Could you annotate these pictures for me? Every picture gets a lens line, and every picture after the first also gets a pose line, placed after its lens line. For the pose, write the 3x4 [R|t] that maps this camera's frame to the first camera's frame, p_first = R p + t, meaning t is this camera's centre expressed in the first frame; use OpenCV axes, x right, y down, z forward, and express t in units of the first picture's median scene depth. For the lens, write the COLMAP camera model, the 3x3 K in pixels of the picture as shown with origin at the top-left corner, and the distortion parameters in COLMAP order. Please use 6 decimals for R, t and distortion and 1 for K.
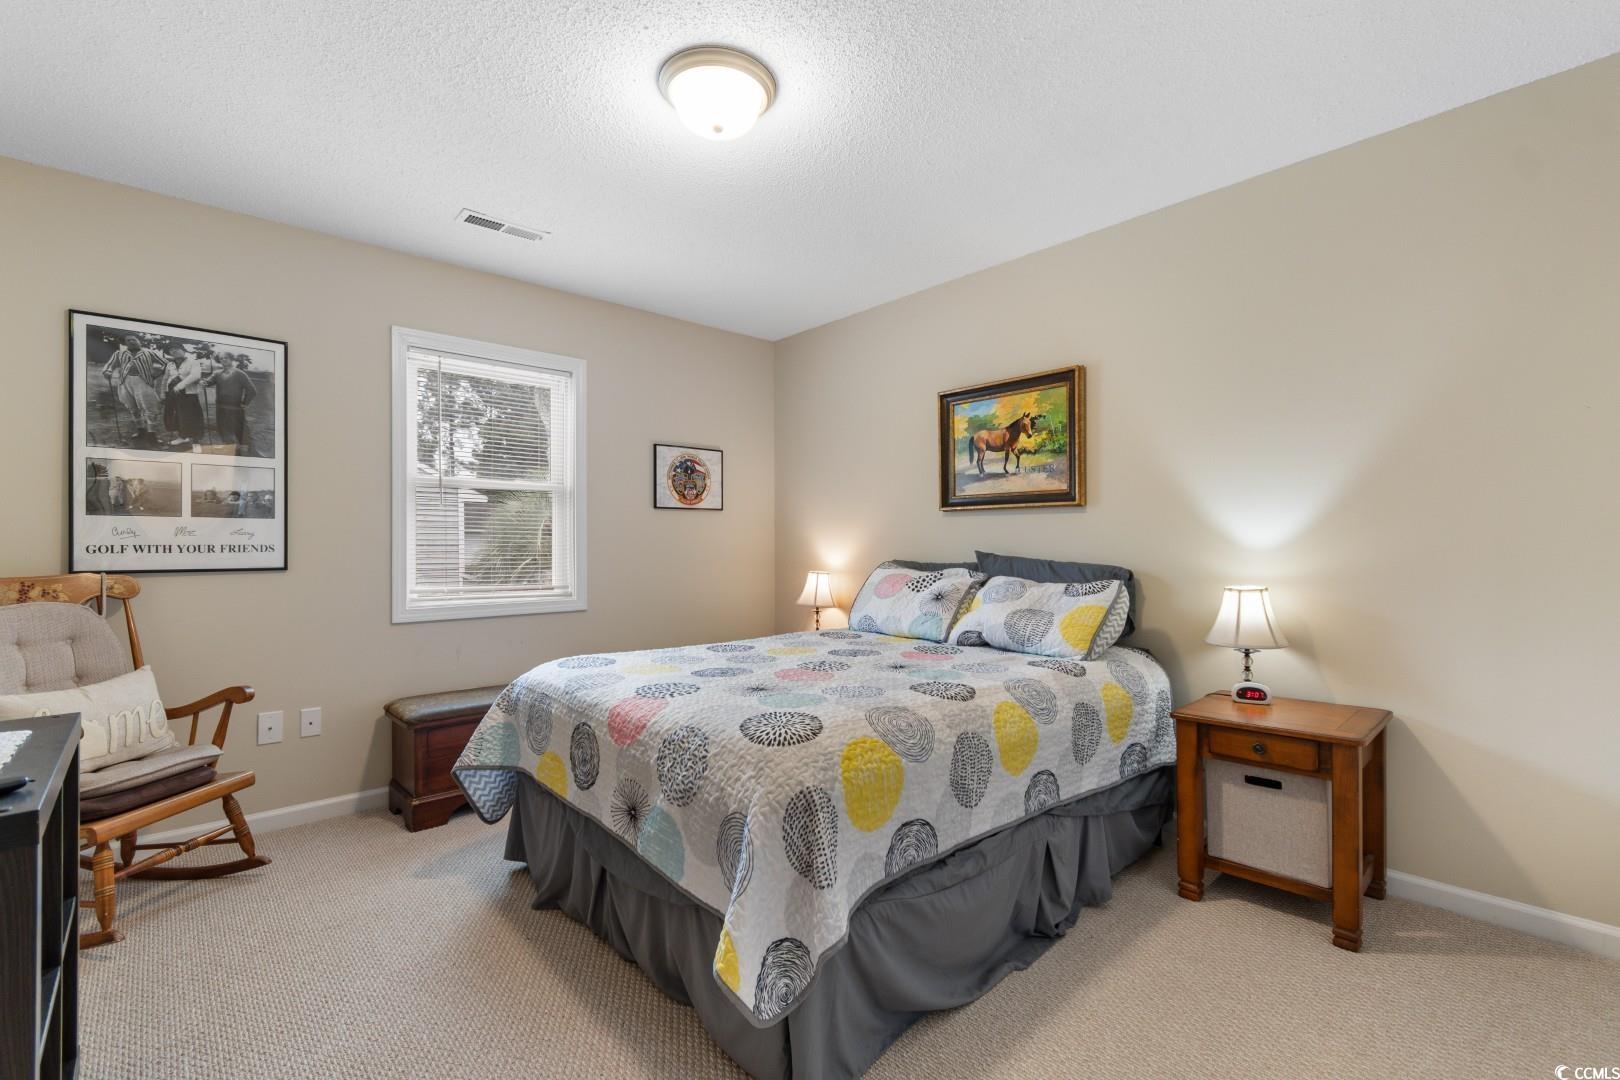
lens RADIAL K [[717.6, 0, 807.6], [0, 717.6, 552.2], [0, 0, 1]] dist [0.009653, -0.000375]
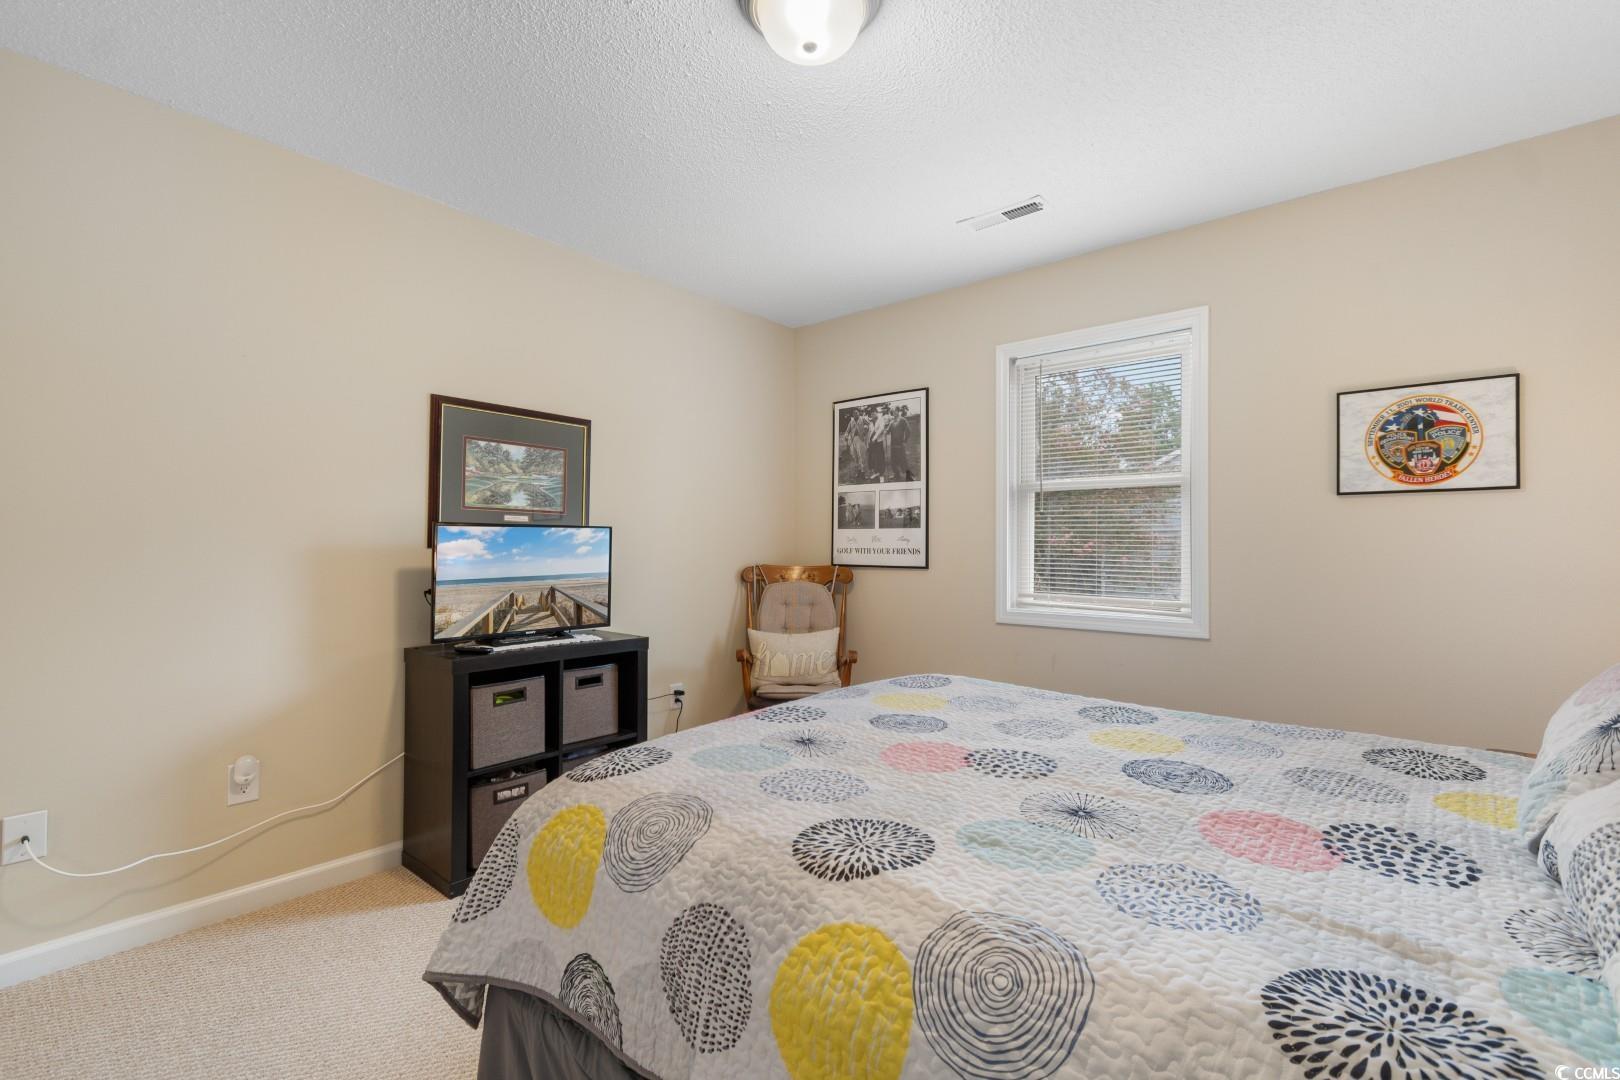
lens RADIAL K [[717.6, 0, 807.6], [0, 717.6, 552.2], [0, 0, 1]] dist [0.009653, -0.000375]
pose [[0.130032, 0.015144, -0.991394, 0.514095], [-0.015266, 0.999795, 0.013270, -0.018586], [0.991392, 0.013409, 0.130236, 0.665170]]
